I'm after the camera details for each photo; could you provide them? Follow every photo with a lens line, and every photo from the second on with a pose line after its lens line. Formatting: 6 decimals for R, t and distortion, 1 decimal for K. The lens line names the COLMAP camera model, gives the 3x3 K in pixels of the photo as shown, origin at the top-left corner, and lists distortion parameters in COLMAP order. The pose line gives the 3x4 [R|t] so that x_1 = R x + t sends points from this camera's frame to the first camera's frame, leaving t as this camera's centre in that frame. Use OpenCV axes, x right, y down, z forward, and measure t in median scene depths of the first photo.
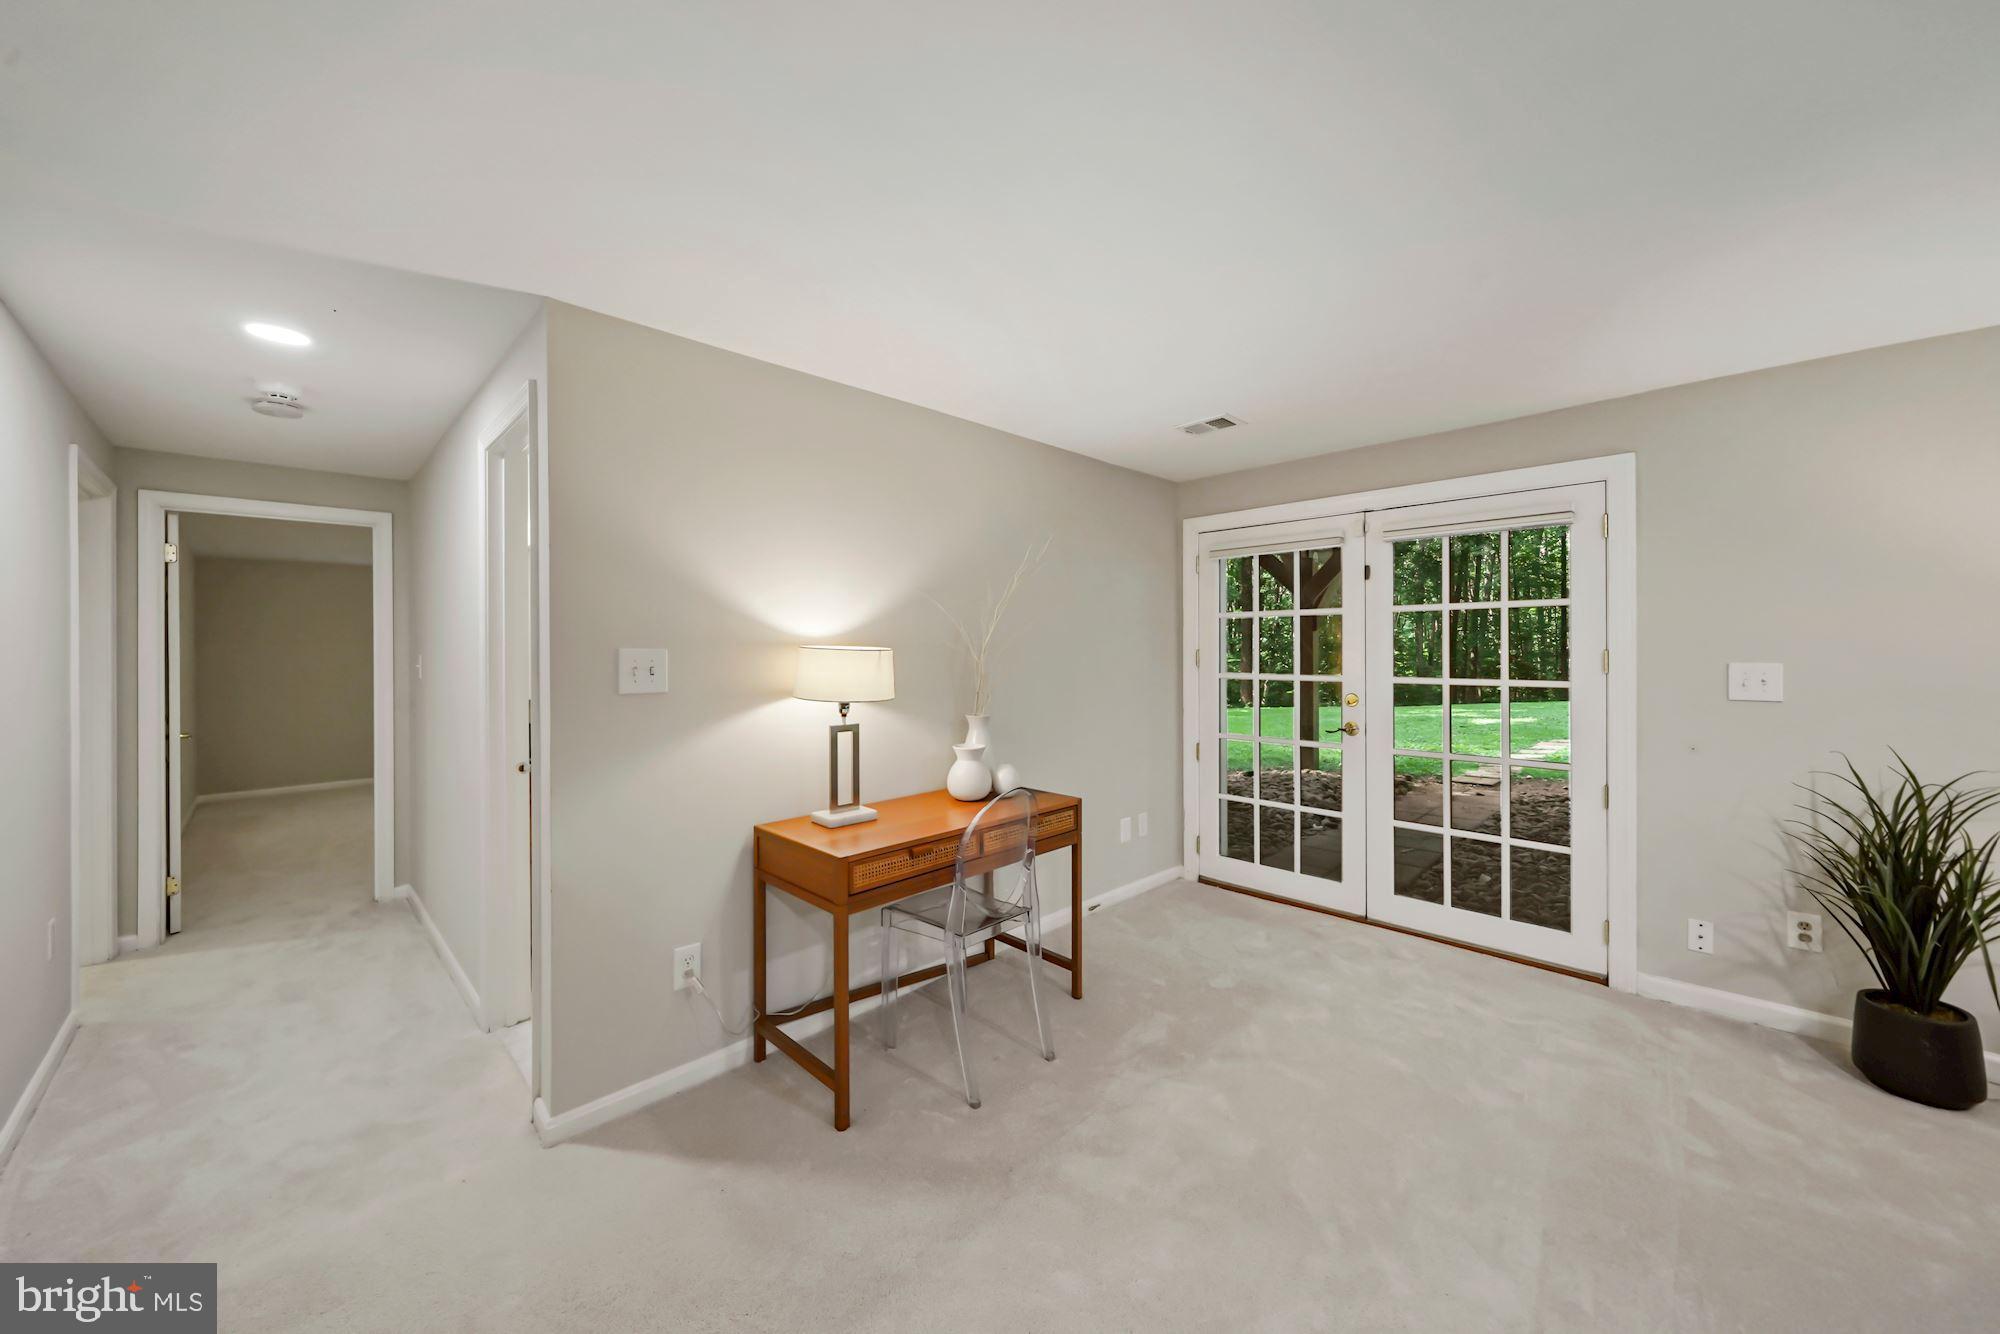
lens RADIAL K [[710.4, 0, 999.3], [0, 710.4, 660.1], [0, 0, 1]] dist [0.001287, 0.000033]
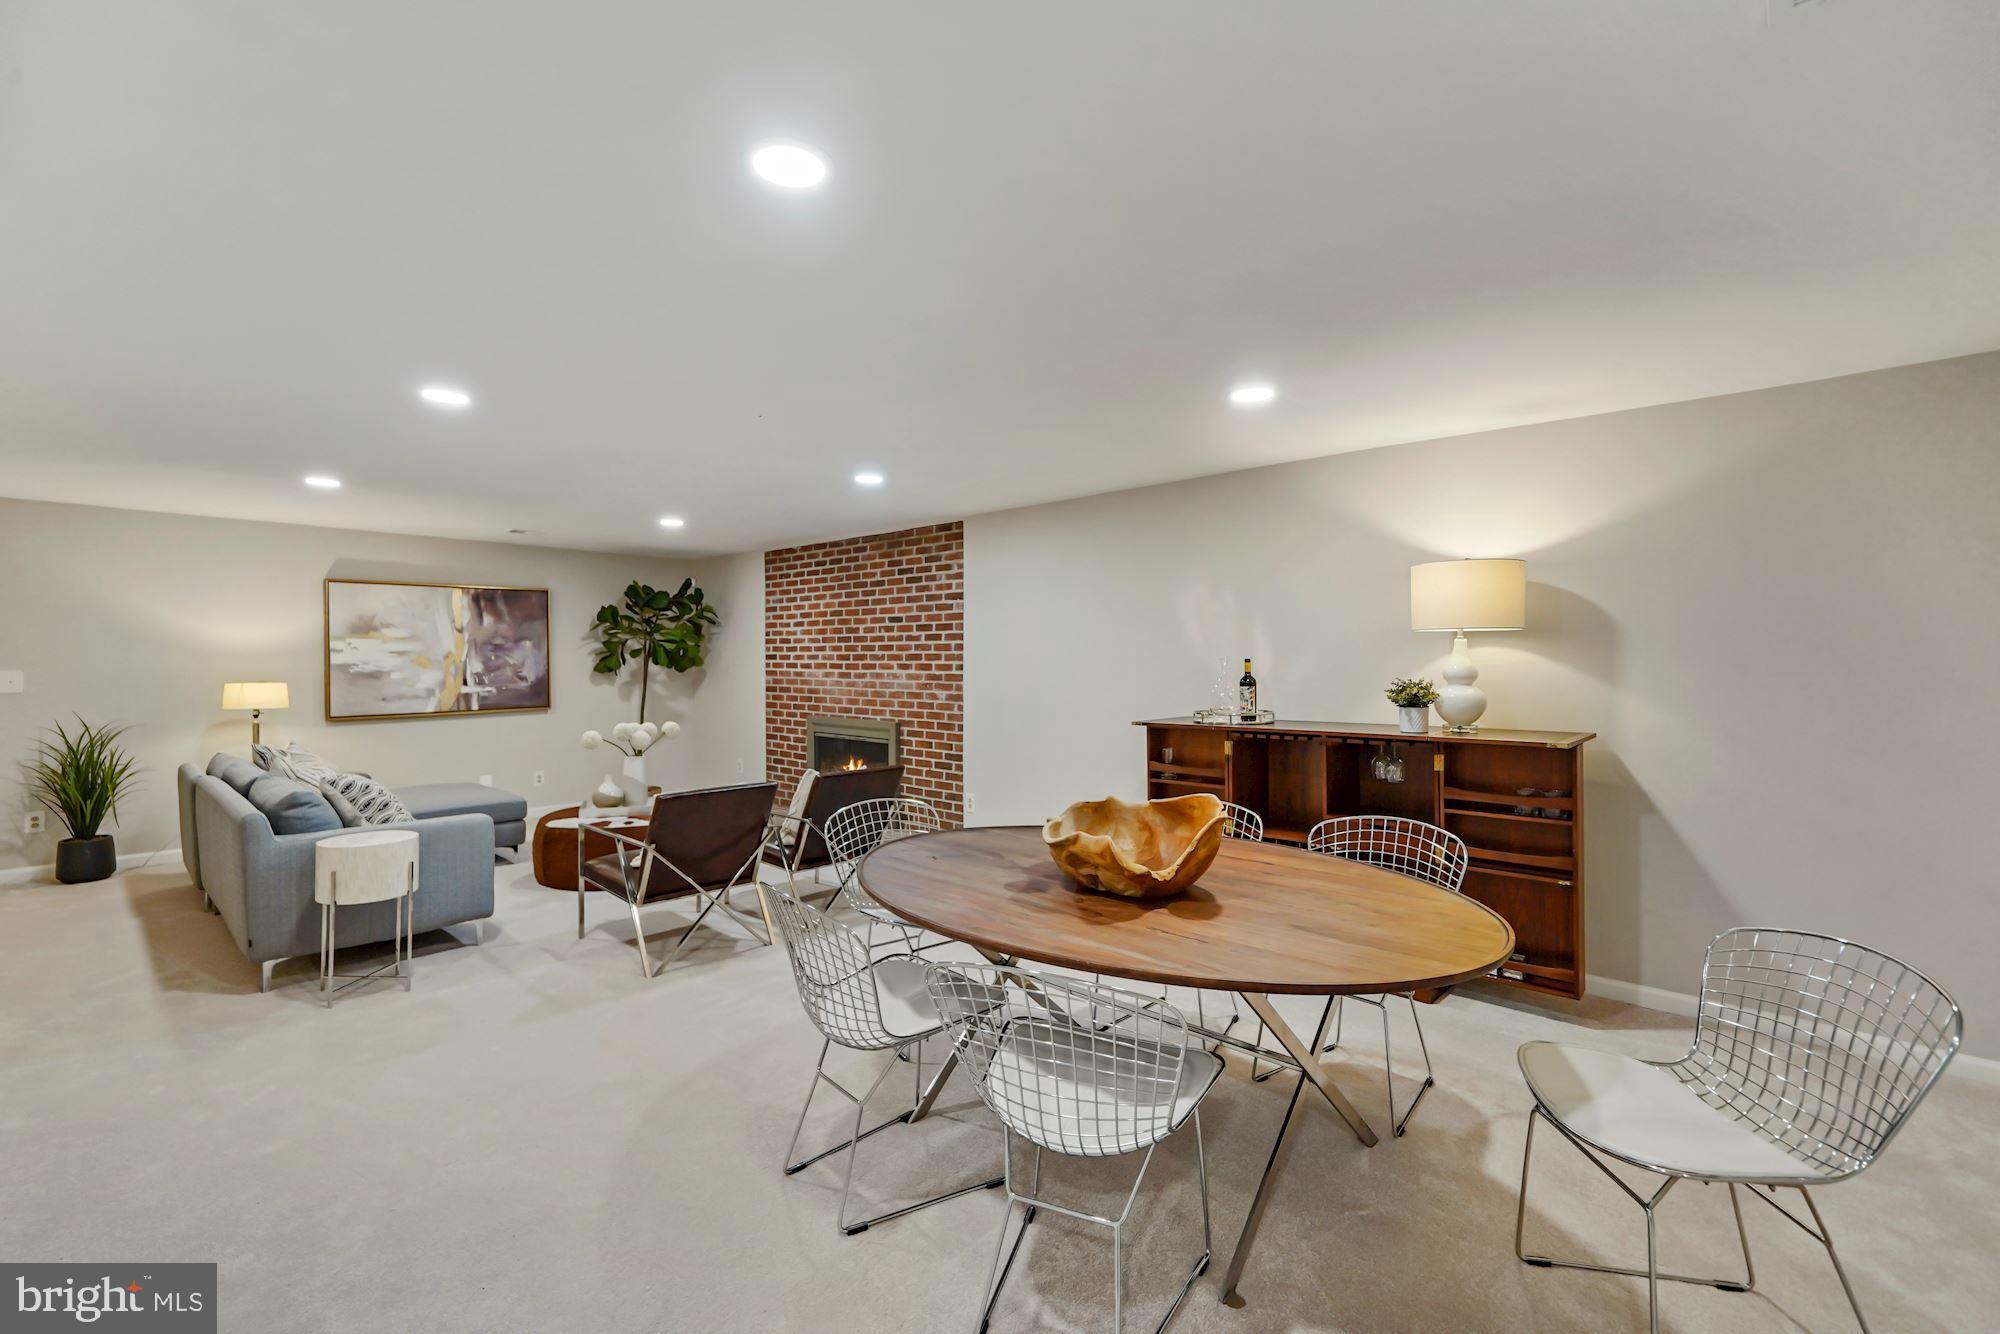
lens RADIAL K [[865.9, 0, 997.7], [0, 865.9, 648.8], [0, 0, 1]] dist [0.003016, 0.000642]
pose [[-0.046956, 0.020901, 0.998678, -1.156156], [0.014868, 0.999685, -0.020223, 0.029750], [-0.998786, 0.013899, -0.047252, -1.300861]]
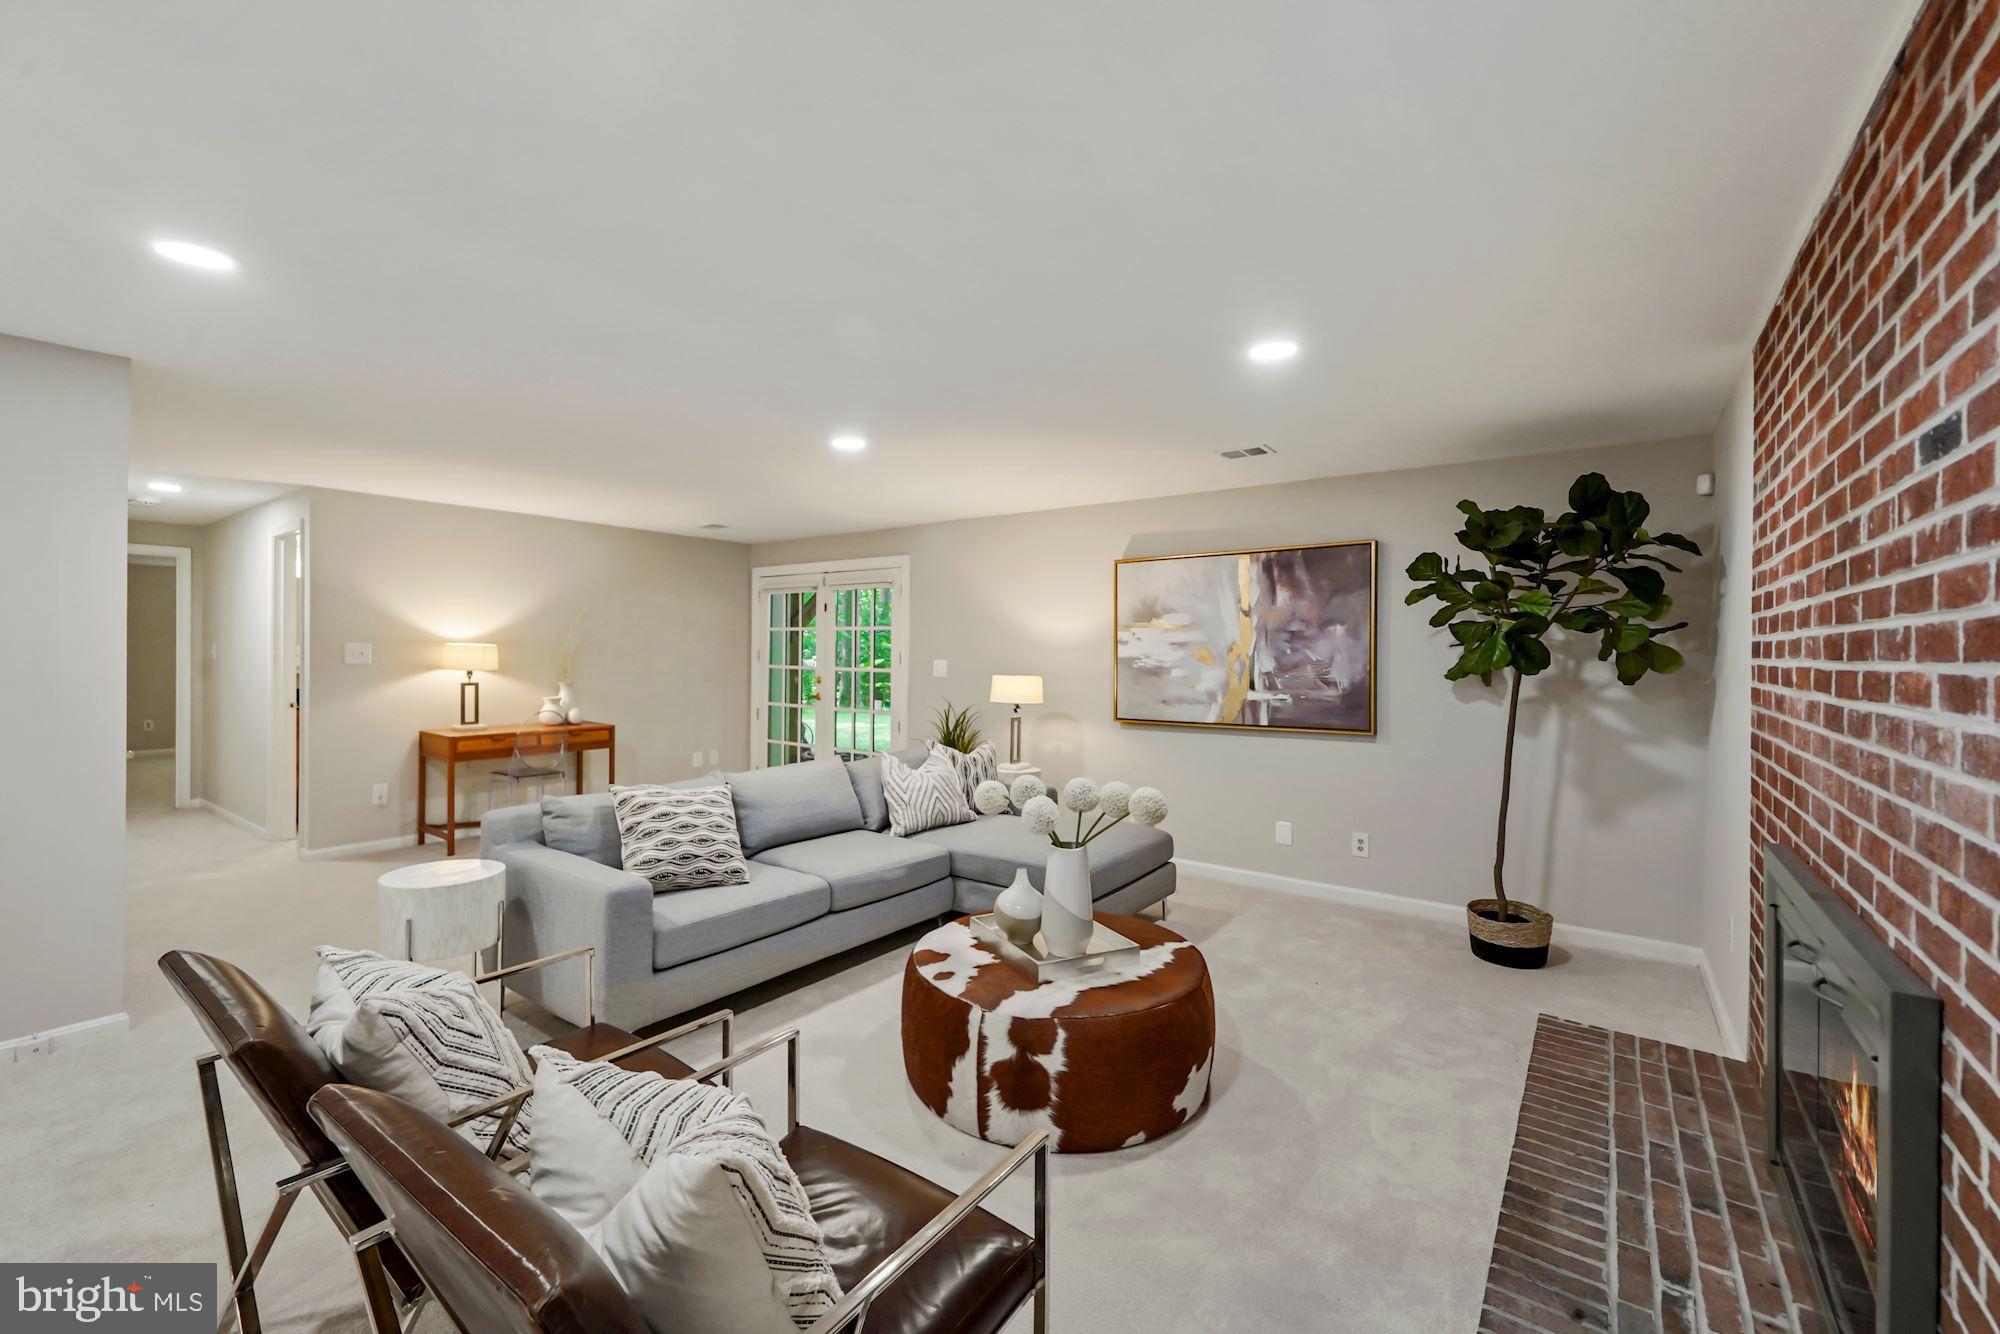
lens RADIAL K [[811.9, 0, 992.0], [0, 811.9, 674.8], [0, 0, 1]] dist [0.000856, 0.000106]
pose [[0.990152, 0.014482, 0.139247, 0.928855], [-0.016176, 0.999808, 0.011038, 0.020311], [-0.139060, -0.013182, 0.990196, -1.492010]]
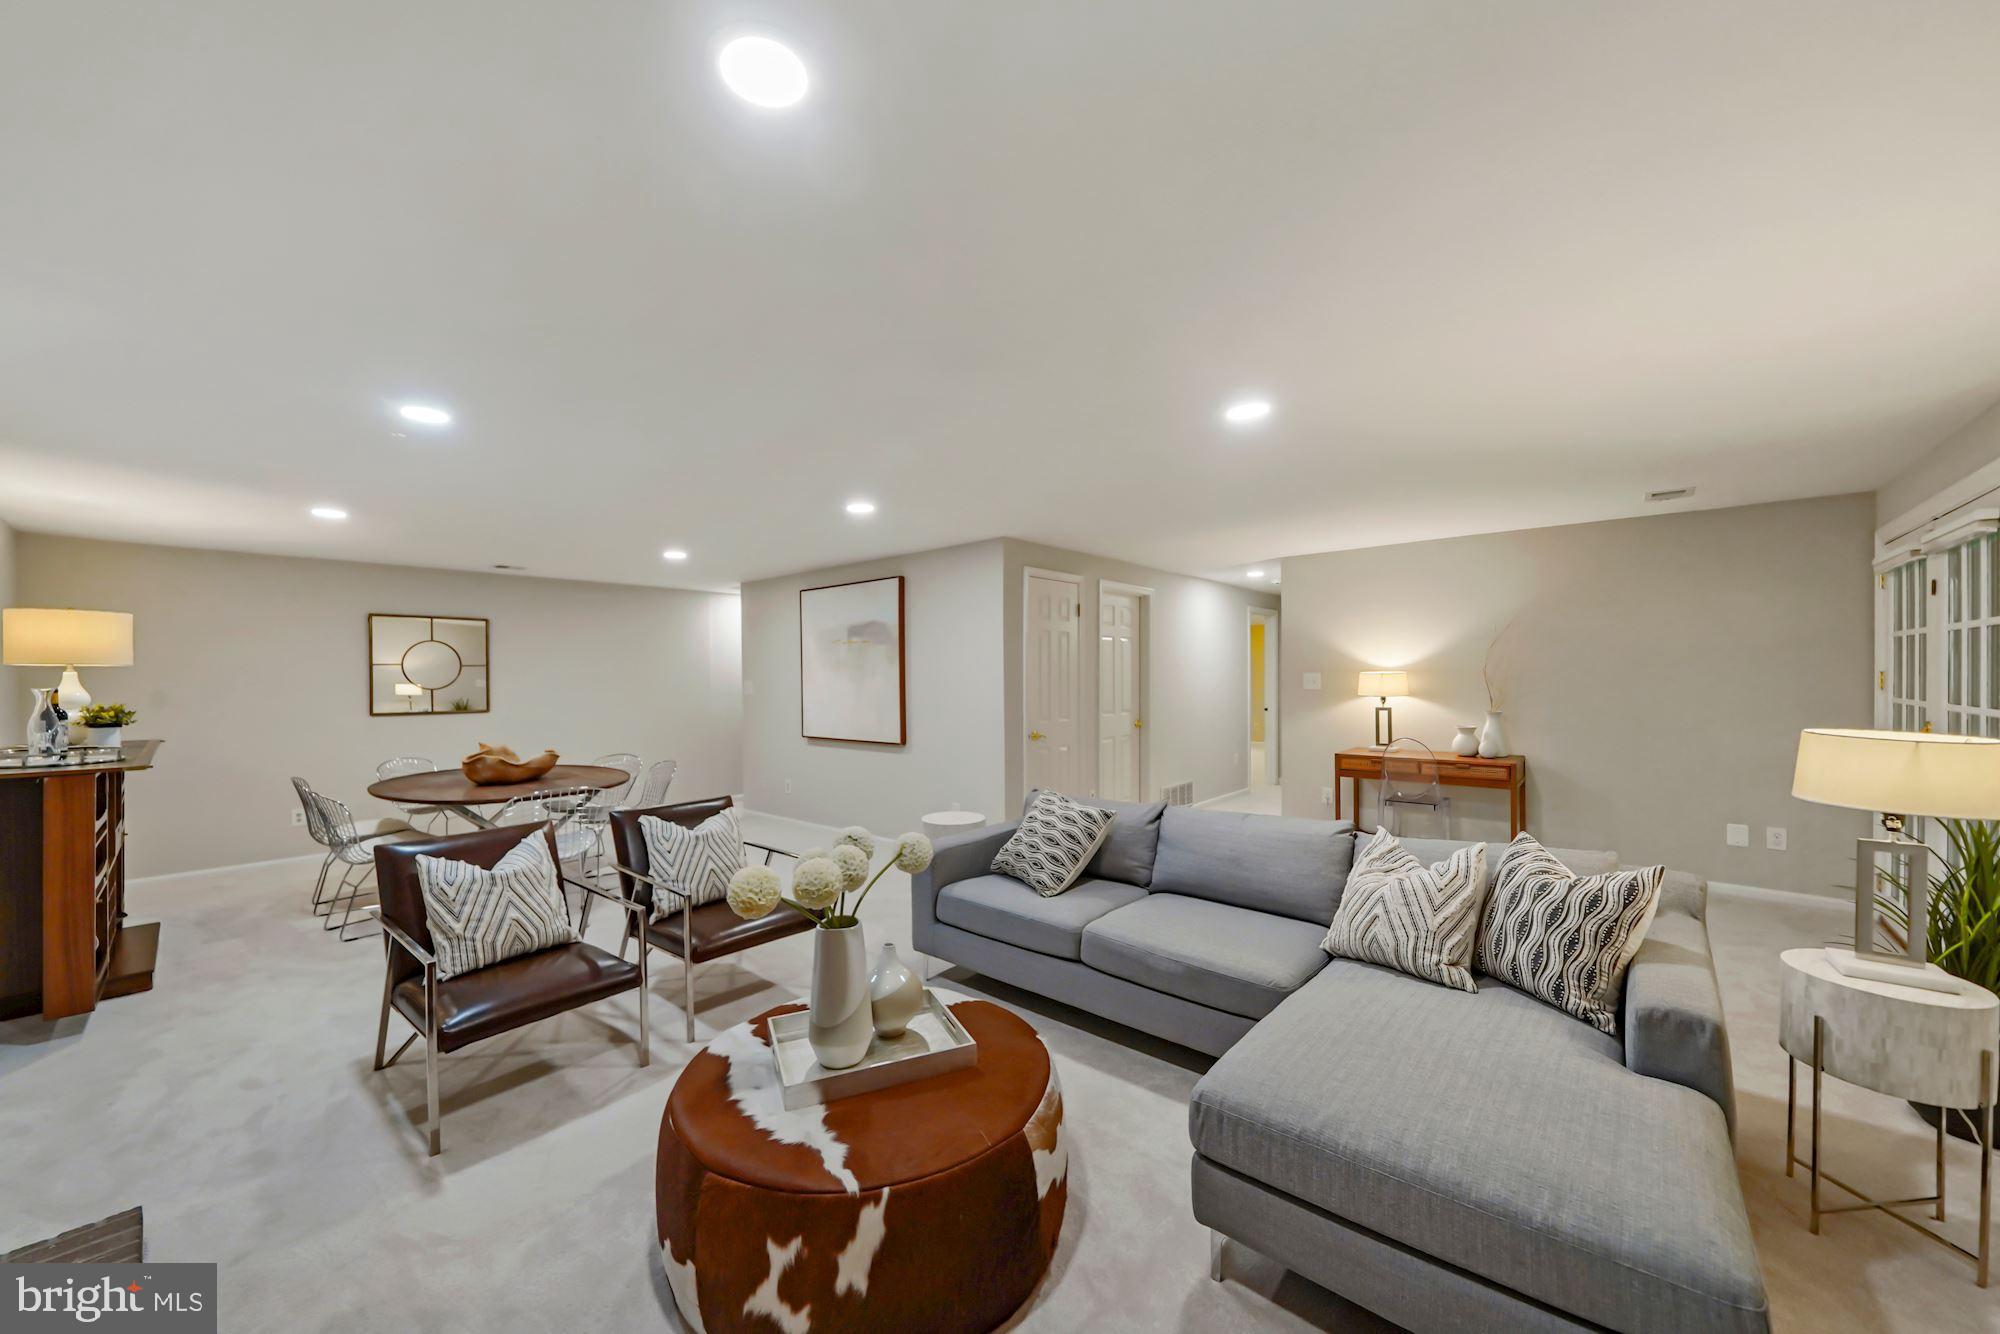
lens RADIAL K [[720.0, 0, 990.9], [0, 720.0, 676.7], [0, 0, 1]] dist [-0.001726, -0.000057]
pose [[0.072203, 0.006815, -0.997367, 1.921890], [-0.005092, 0.999966, 0.006464, -0.012847], [0.997377, 0.004612, 0.072235, -0.381813]]
